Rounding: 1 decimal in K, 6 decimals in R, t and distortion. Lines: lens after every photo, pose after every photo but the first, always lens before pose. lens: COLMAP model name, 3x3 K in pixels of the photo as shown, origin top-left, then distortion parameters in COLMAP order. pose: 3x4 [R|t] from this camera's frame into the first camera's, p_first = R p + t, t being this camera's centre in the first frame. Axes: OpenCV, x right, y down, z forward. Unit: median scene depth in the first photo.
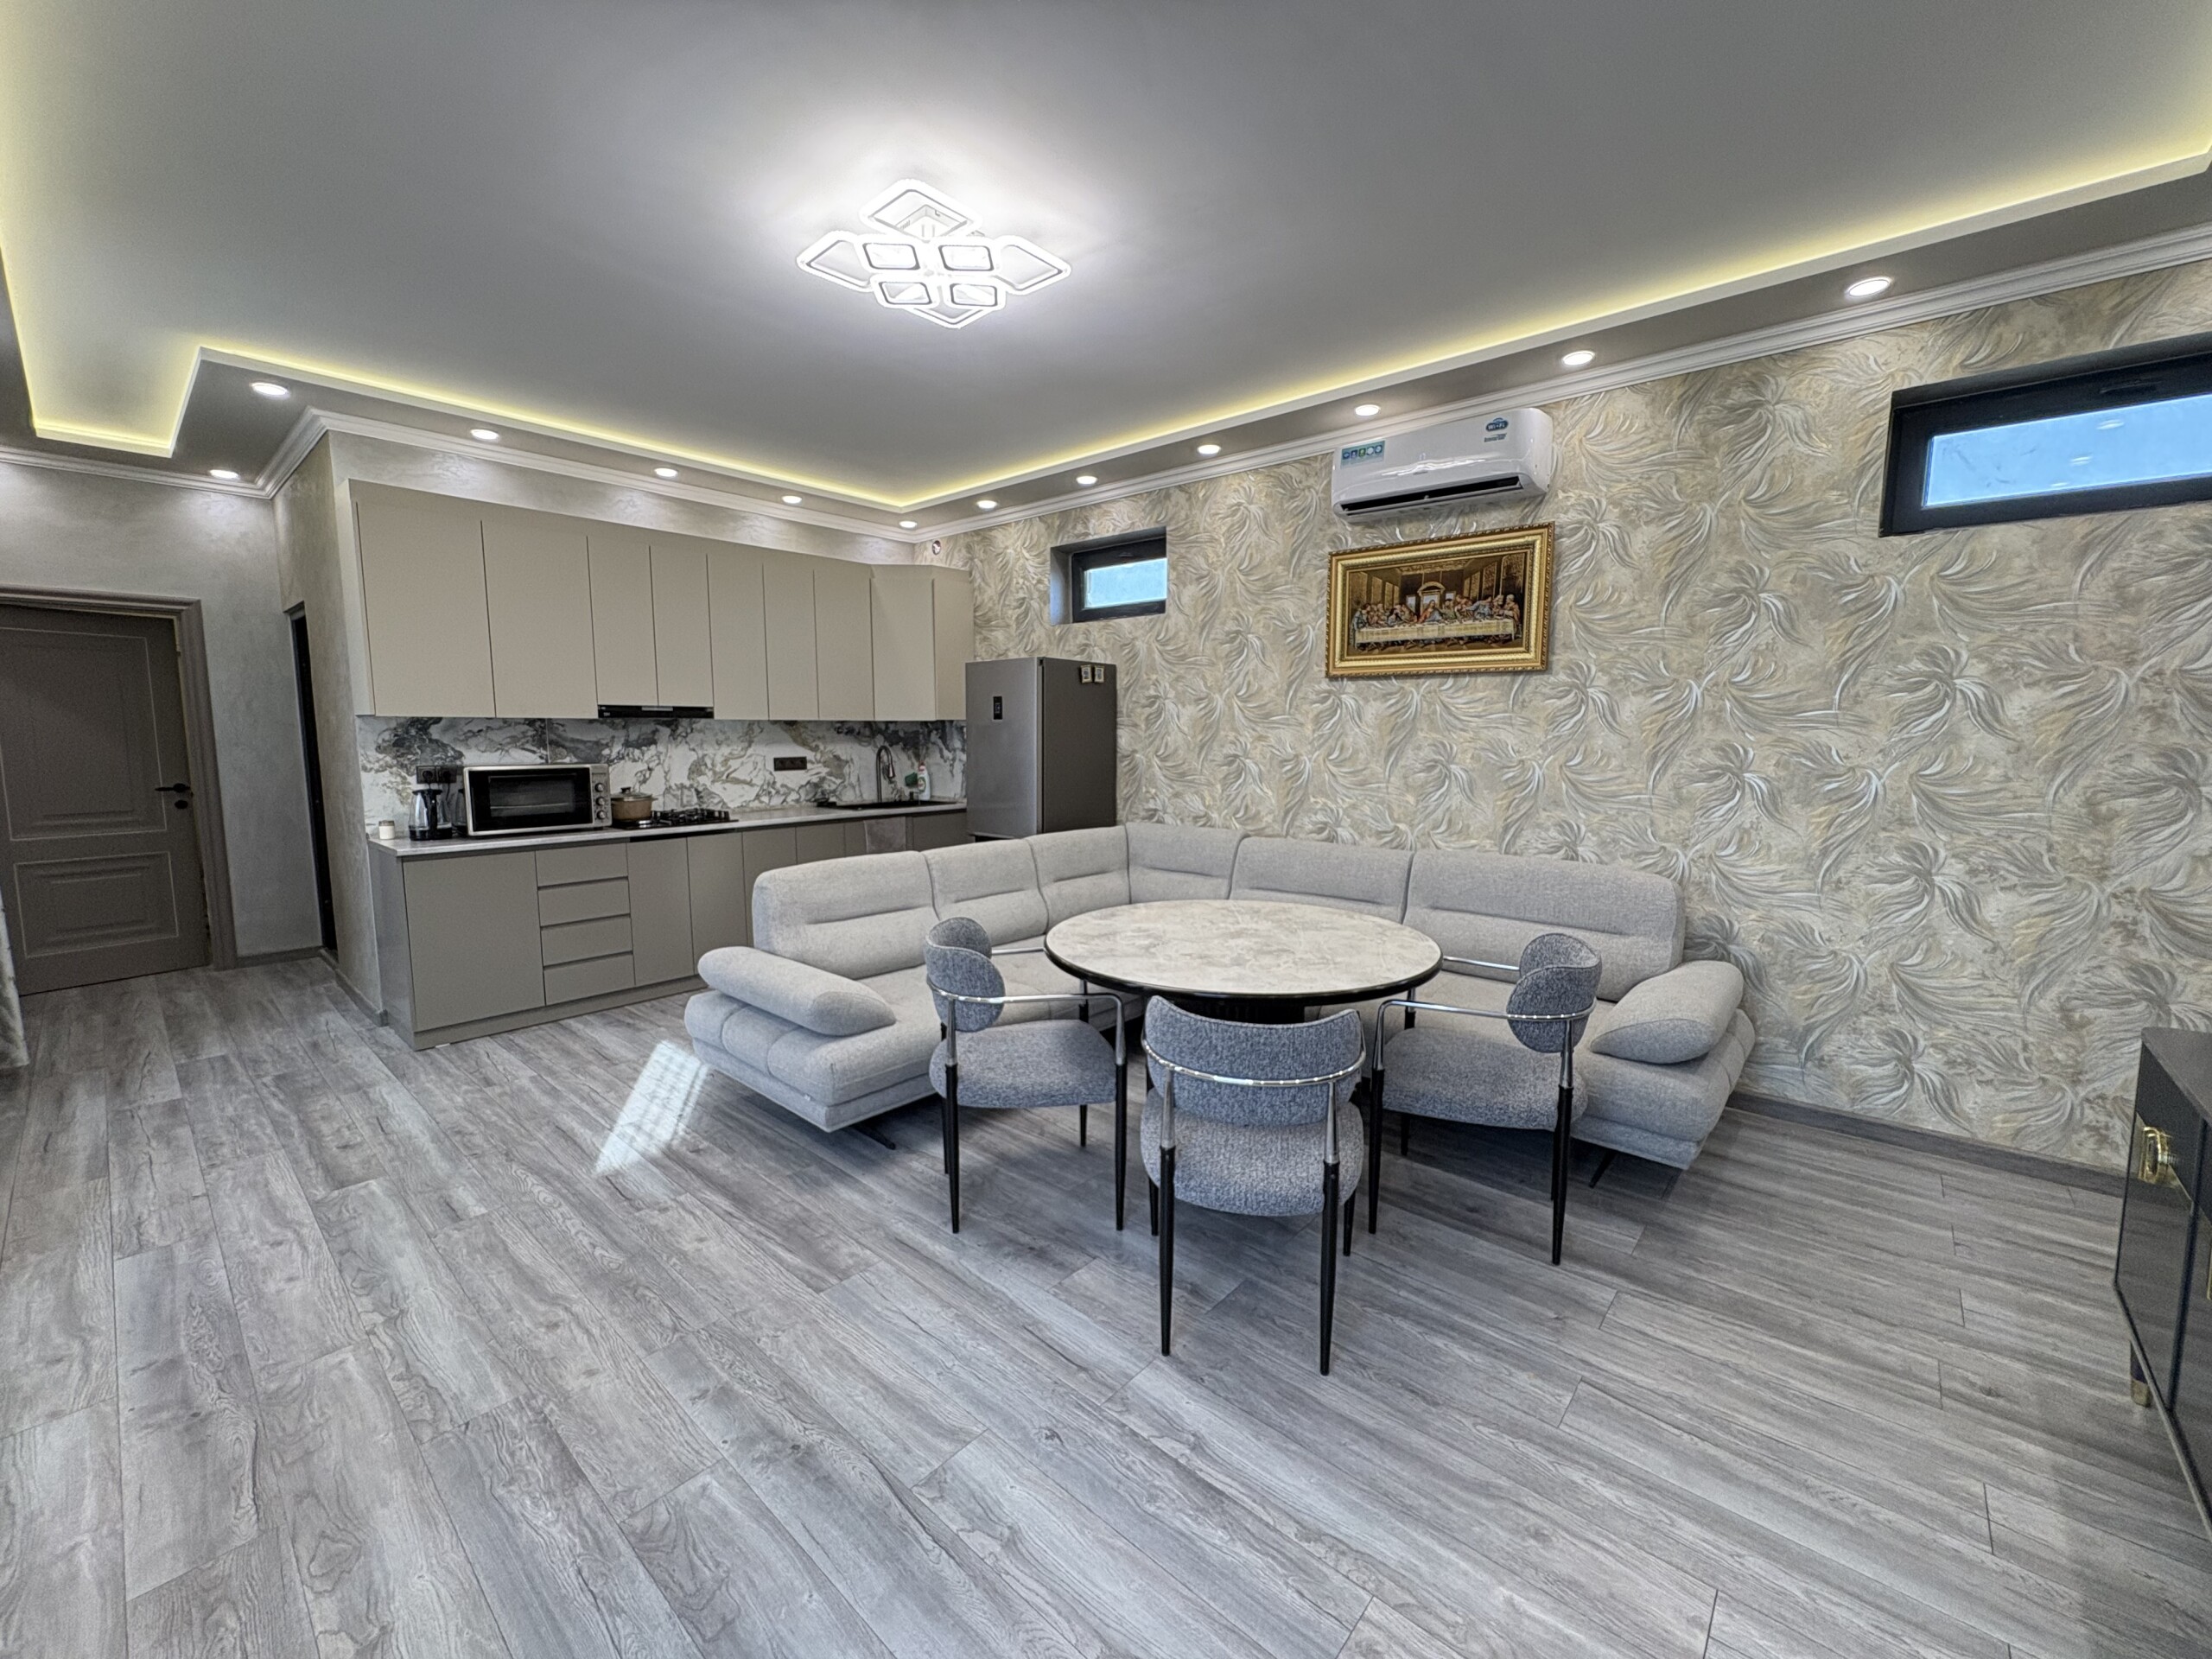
lens RADIAL K [[885.7, 0, 1107.4], [0, 885.7, 830.0], [0, 0, 1]] dist [0.000810, 0.000319]
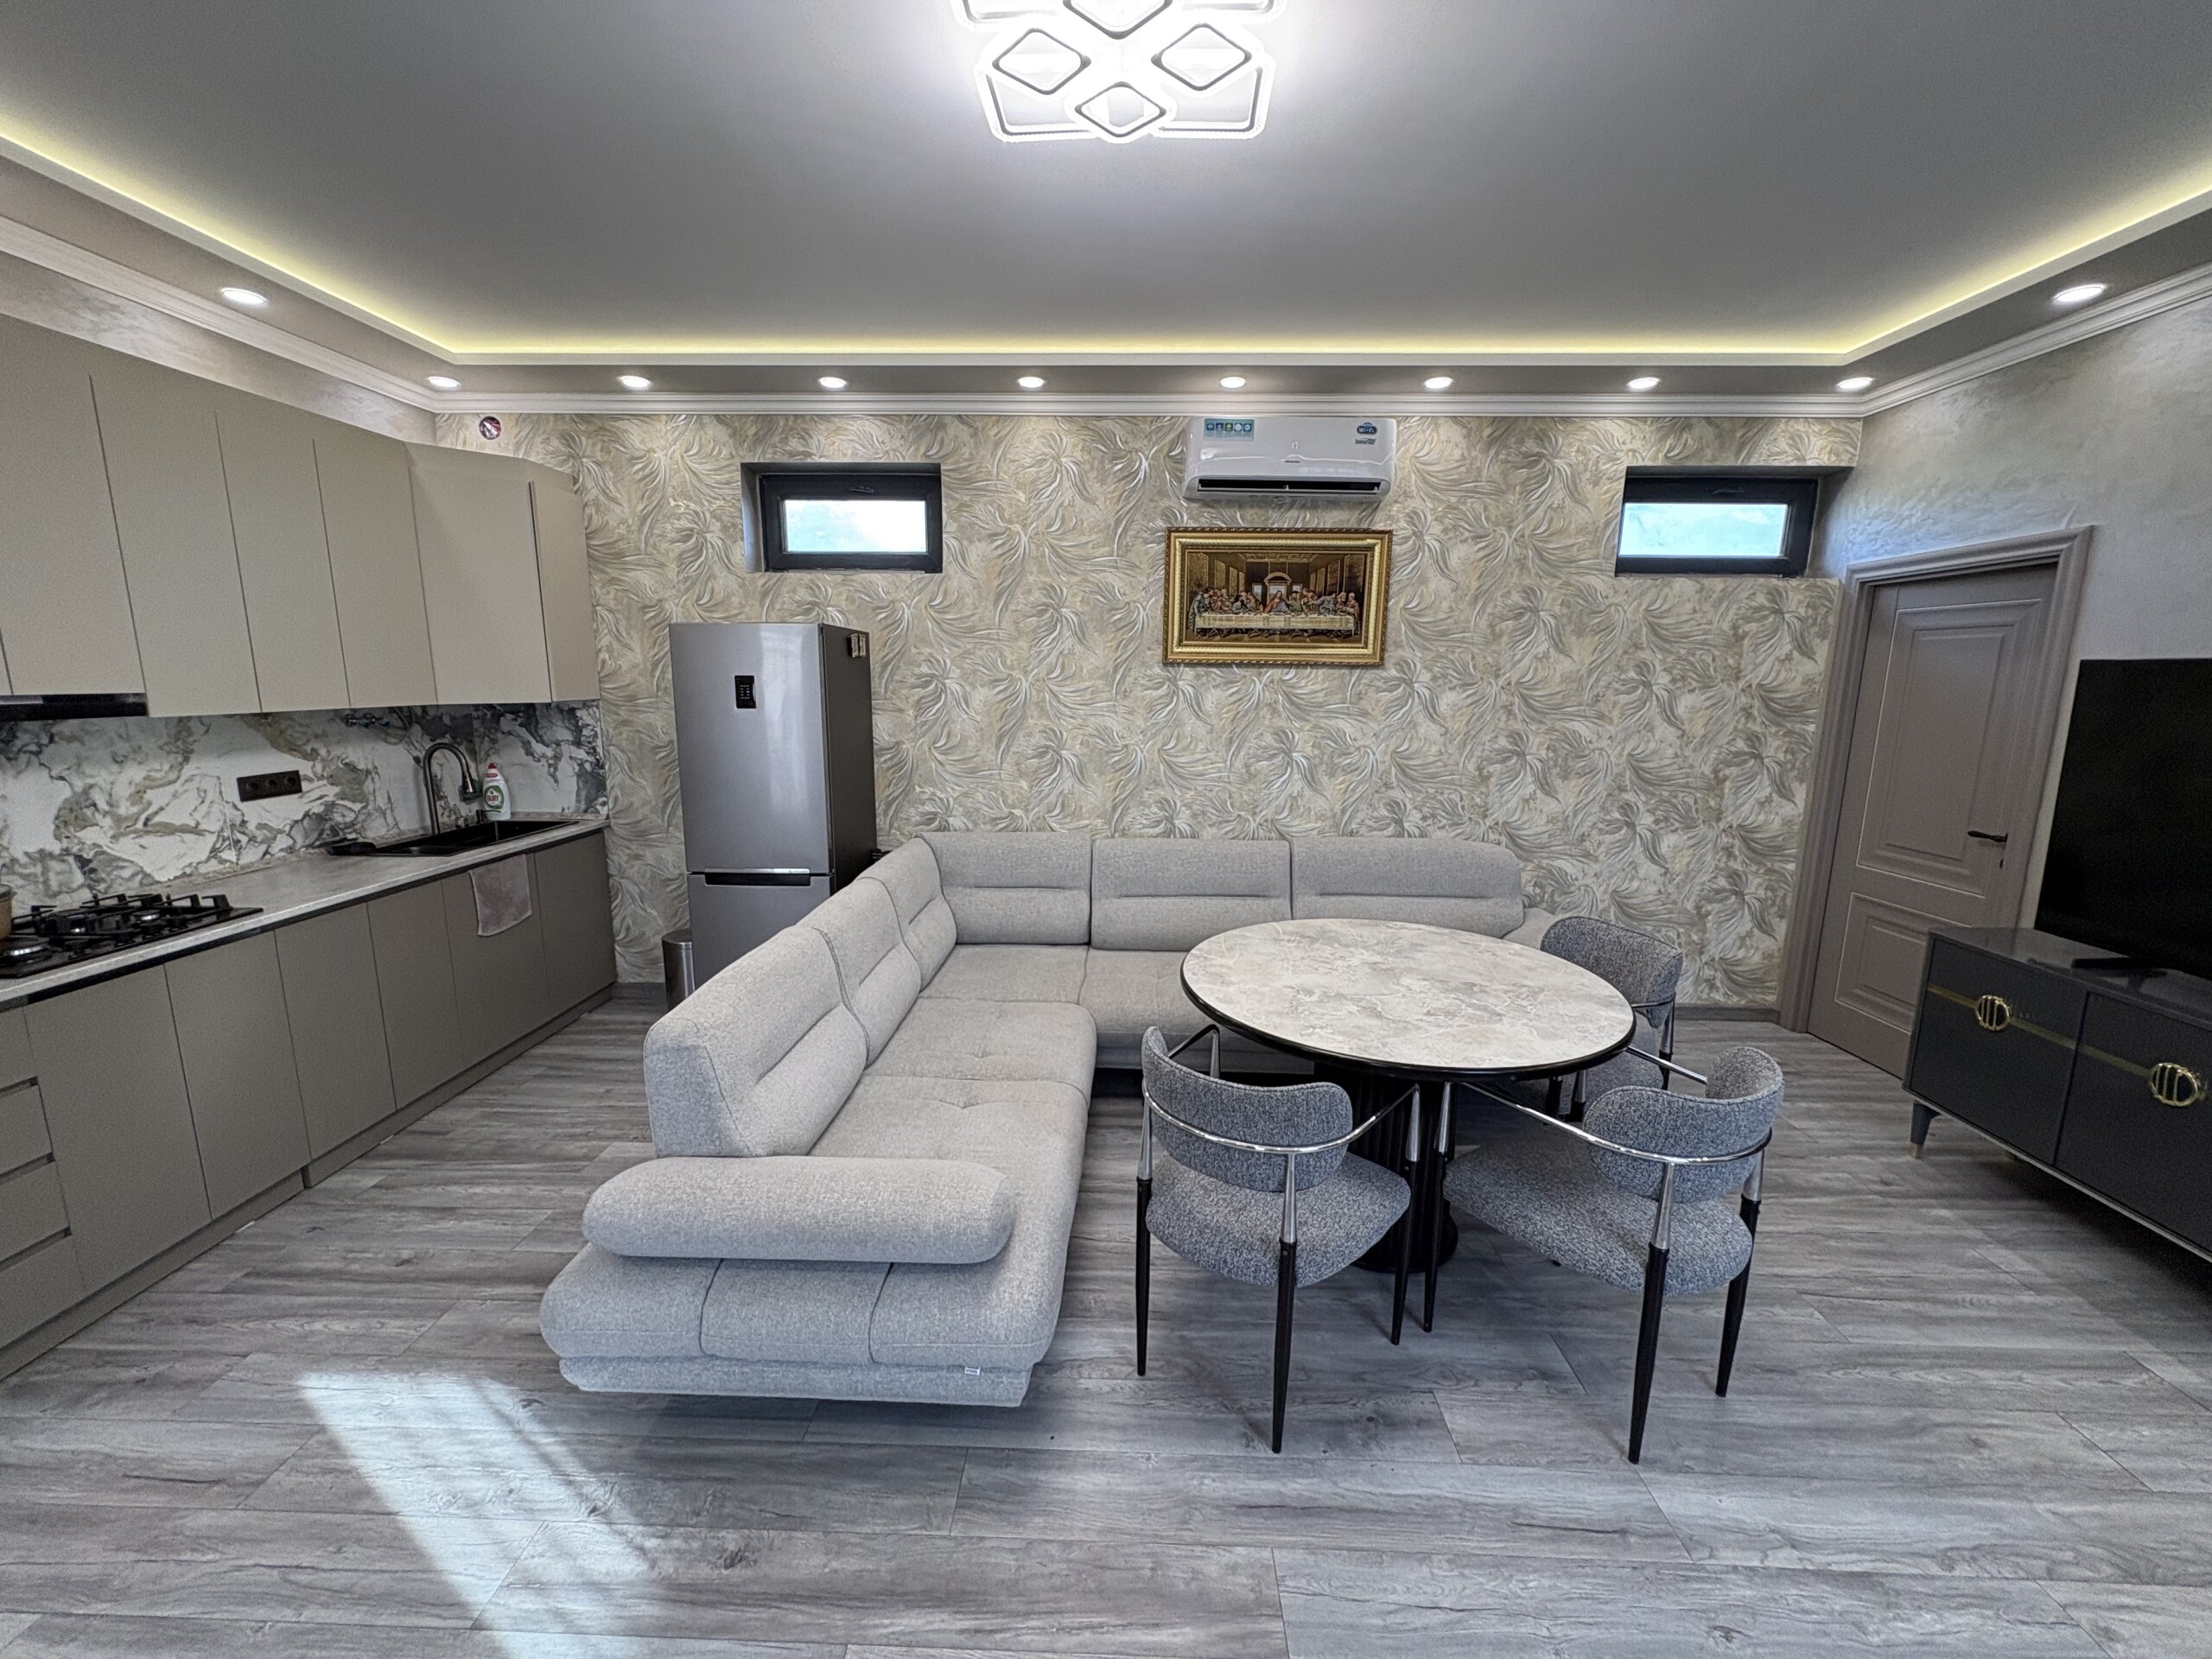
lens RADIAL K [[882.9, 0, 1107.0], [0, 882.9, 829.4], [0, 0, 1]] dist [0.000946, 0.000121]
pose [[0.769968, -0.105998, 0.629216, -0.404390], [0.065283, 0.994017, 0.087565, -0.081780], [-0.634734, -0.026345, 0.772282, 0.309046]]
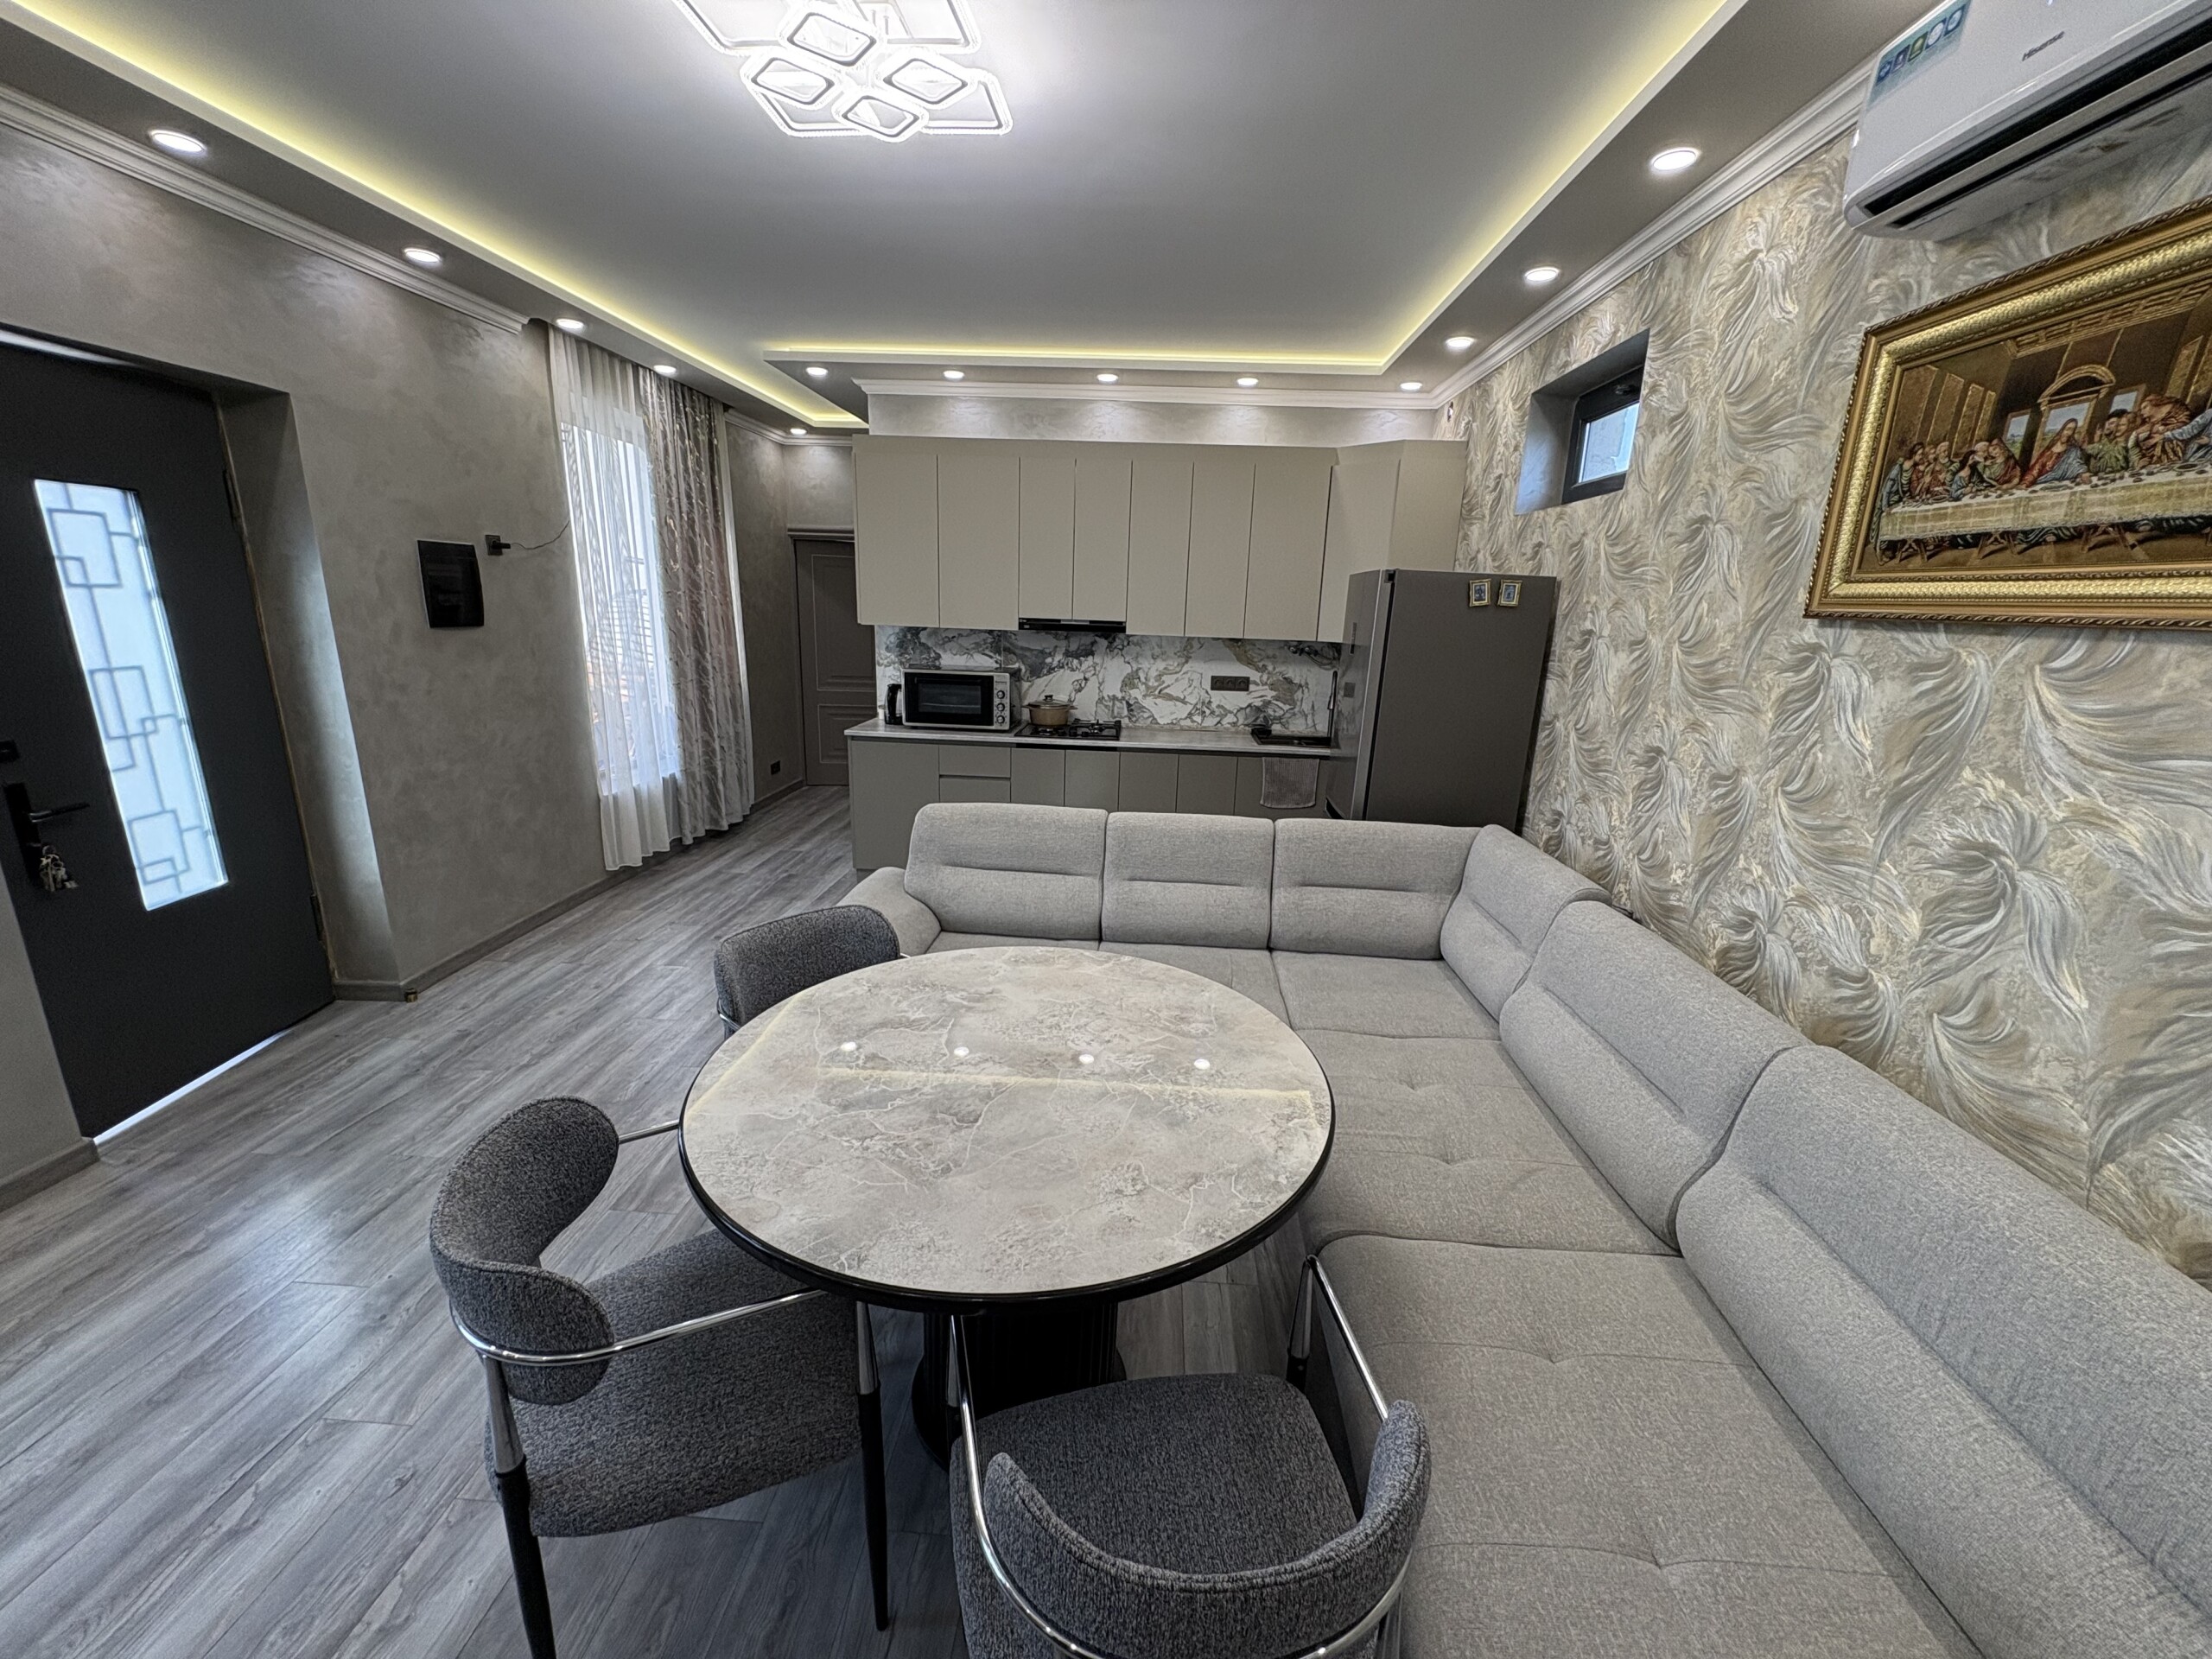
lens RADIAL K [[882.9, 0, 1107.0], [0, 882.9, 829.4], [0, 0, 1]] dist [0.000946, 0.000121]
pose [[0.615238, 0.217288, -0.757805, 0.394625], [-0.122226, 0.975932, 0.180602, -0.101940], [0.778809, -0.018490, 0.626989, 0.418564]]
